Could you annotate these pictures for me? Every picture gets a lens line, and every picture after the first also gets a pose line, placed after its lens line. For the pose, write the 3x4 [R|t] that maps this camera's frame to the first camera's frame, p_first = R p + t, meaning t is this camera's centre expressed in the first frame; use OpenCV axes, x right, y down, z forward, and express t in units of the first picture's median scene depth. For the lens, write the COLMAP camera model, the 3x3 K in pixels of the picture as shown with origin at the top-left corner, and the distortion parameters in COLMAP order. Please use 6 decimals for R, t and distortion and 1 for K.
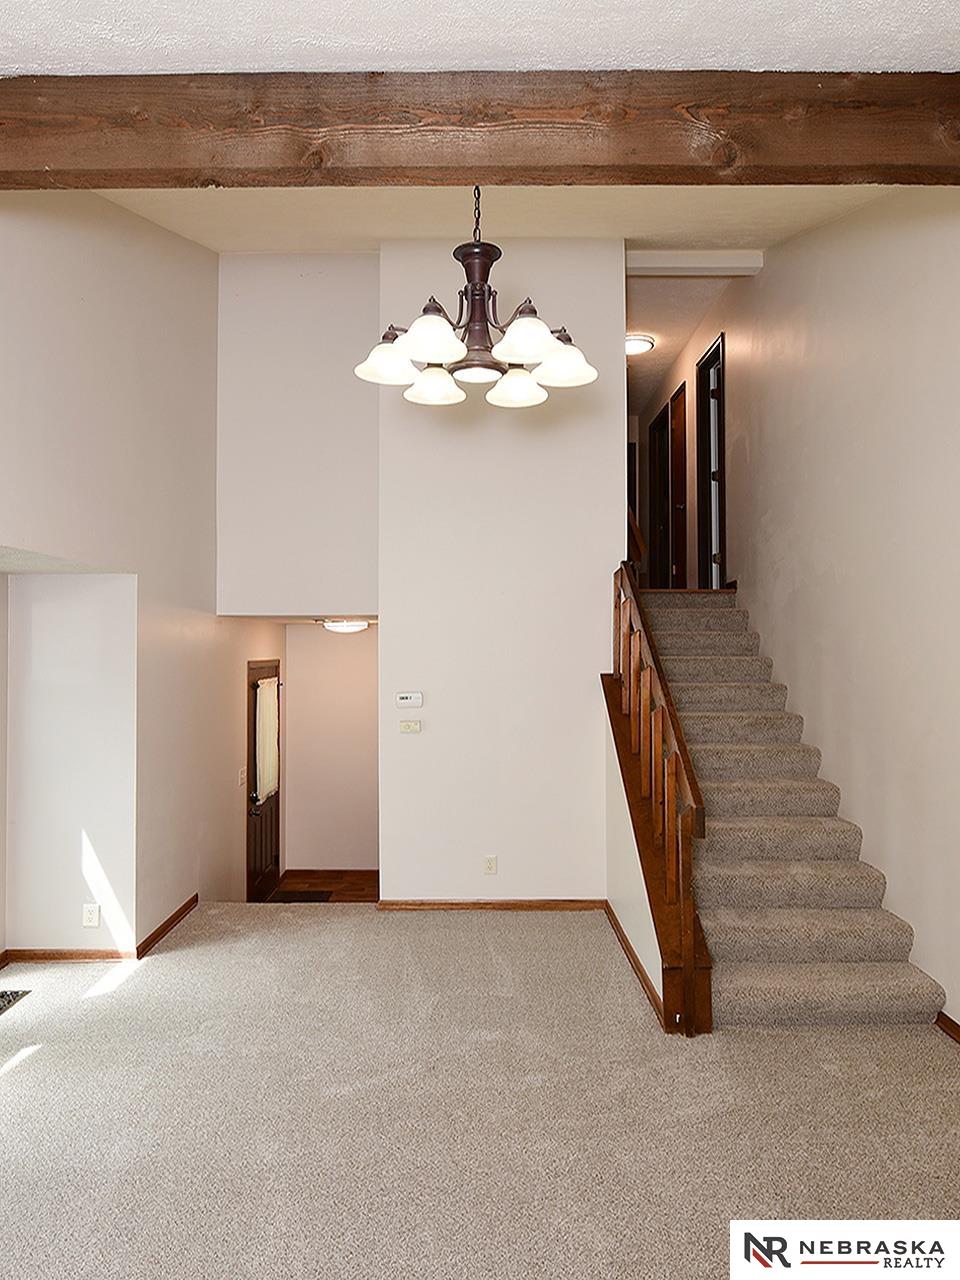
lens RADIAL K [[769.9, 0, 477.3], [0, 769.9, 613.4], [0, 0, 1]] dist [-0.002458, -0.003610]
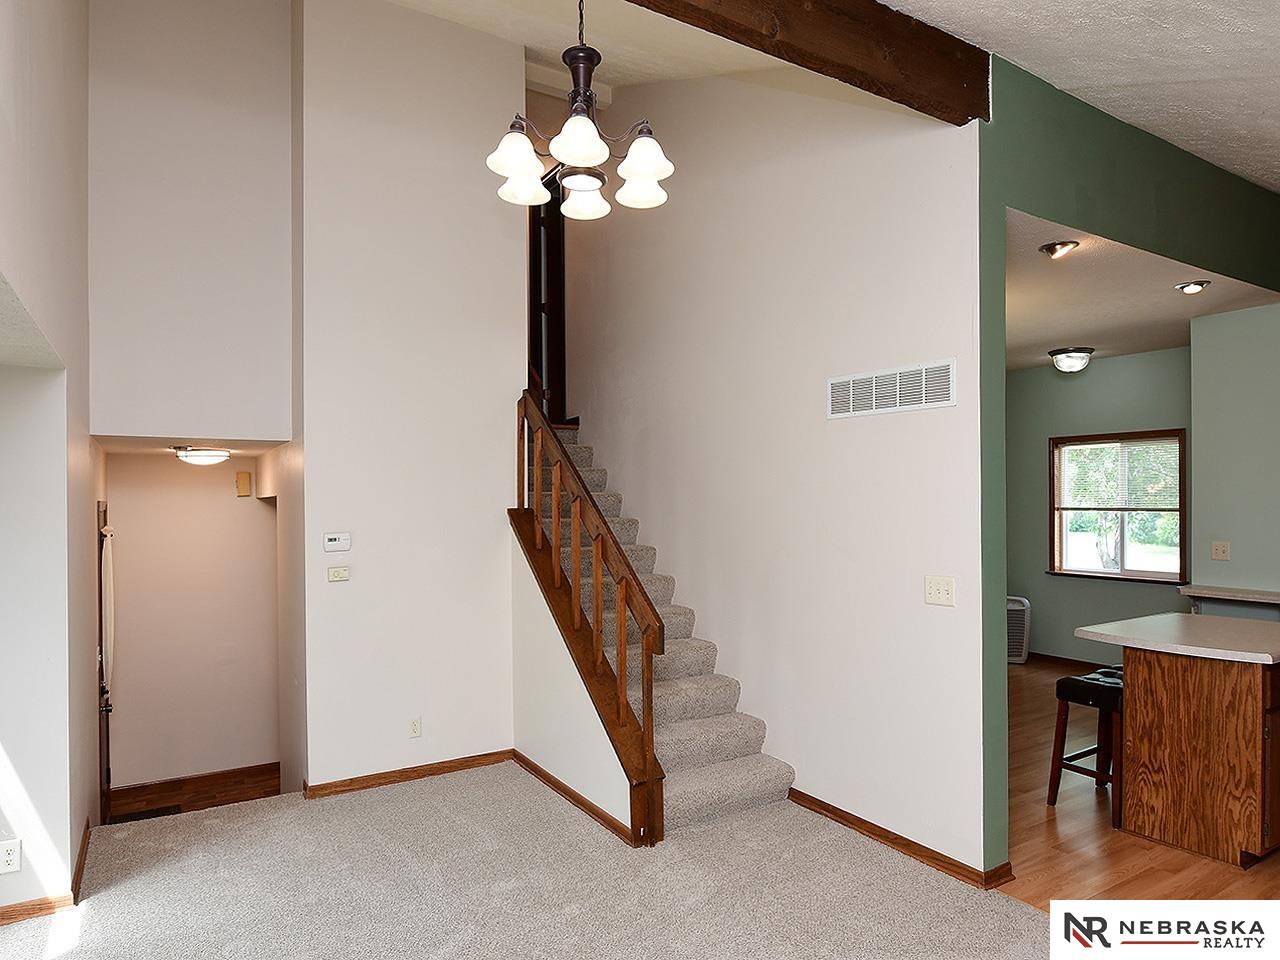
lens RADIAL K [[906.3, 0, 640.0], [0, 906.3, 480.0], [0, 0, 1]] dist [-0.006045, -0.007811]
pose [[0.818363, -0.009640, 0.574620, -0.383992], [0.002592, 0.999911, 0.013084, 0.033476], [-0.574695, -0.009218, 0.818316, 0.008899]]
